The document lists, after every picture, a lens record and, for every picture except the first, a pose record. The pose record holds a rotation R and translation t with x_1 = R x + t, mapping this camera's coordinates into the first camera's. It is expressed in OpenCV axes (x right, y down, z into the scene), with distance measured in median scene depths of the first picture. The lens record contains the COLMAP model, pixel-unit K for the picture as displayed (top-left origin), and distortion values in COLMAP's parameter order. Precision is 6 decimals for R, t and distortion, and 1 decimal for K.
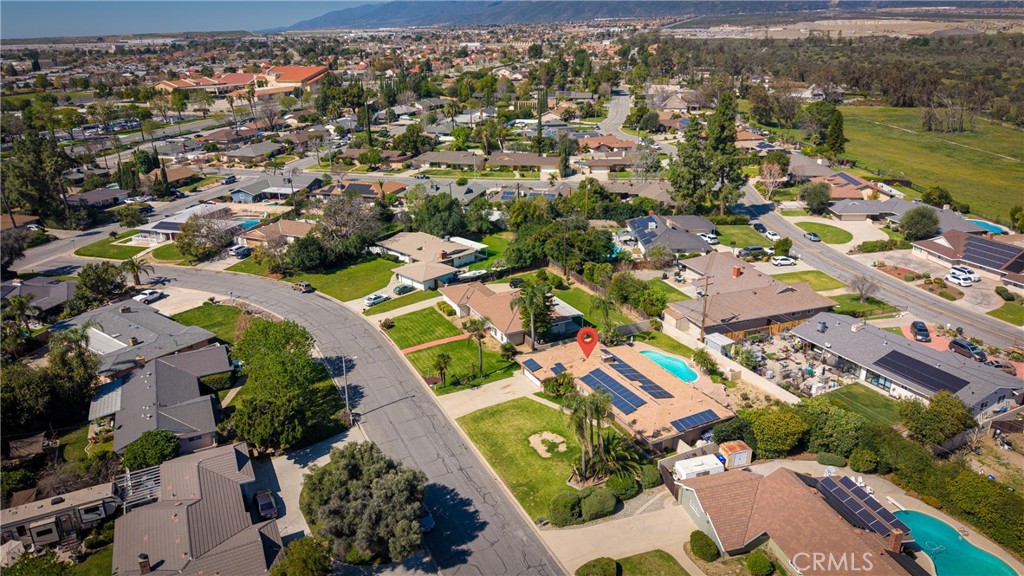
lens RADIAL K [[656.8, 0, 512.0], [0, 656.8, 288.0], [0, 0, 1]] dist [-0.003649, -0.002535]
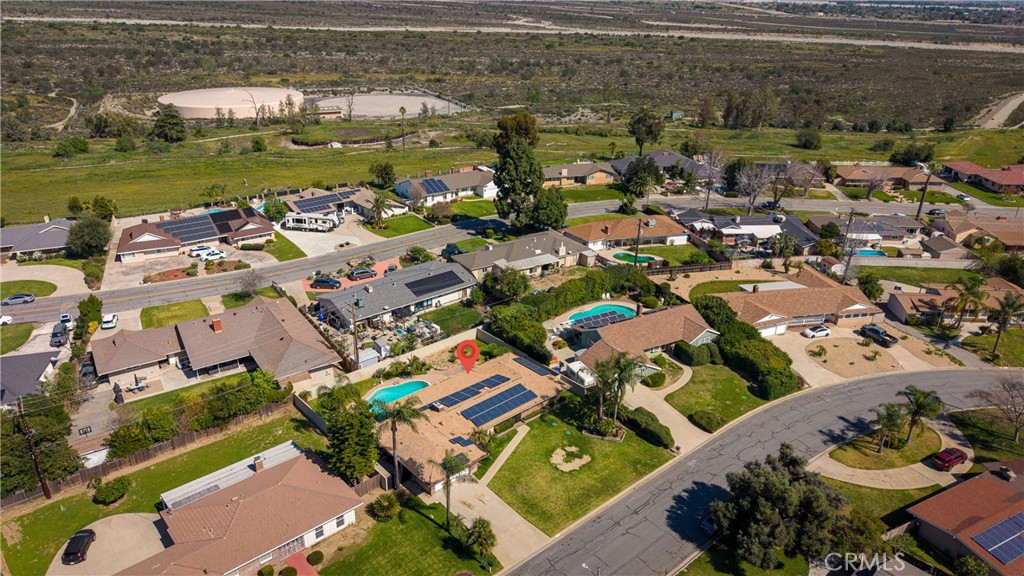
lens RADIAL K [[656.8, 0, 512.0], [0, 656.8, 288.0], [0, 0, 1]] dist [-0.003649, -0.002535]
pose [[-0.247953, -0.371103, 0.894875, -0.687262], [0.337350, 0.832832, 0.438847, -0.428512], [-0.908138, 0.410700, -0.081312, 0.989570]]
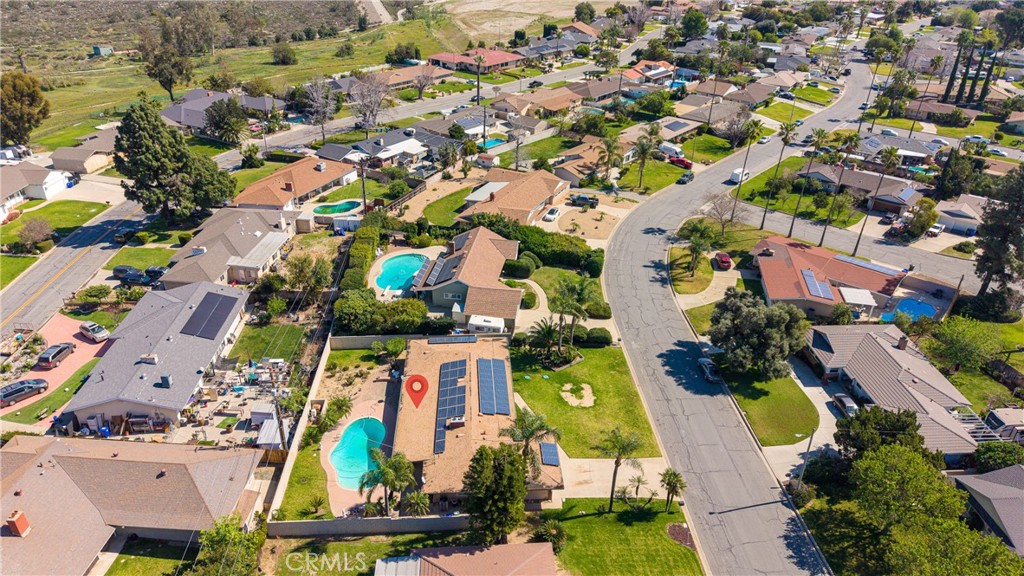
lens RADIAL K [[656.8, 0, 512.0], [0, 656.8, 288.0], [0, 0, 1]] dist [-0.003649, -0.002535]
pose [[-0.914846, -0.194916, 0.353645, -0.169941], [0.144616, 0.659544, 0.737623, -0.604290], [-0.377019, 0.725954, -0.575193, 1.414371]]
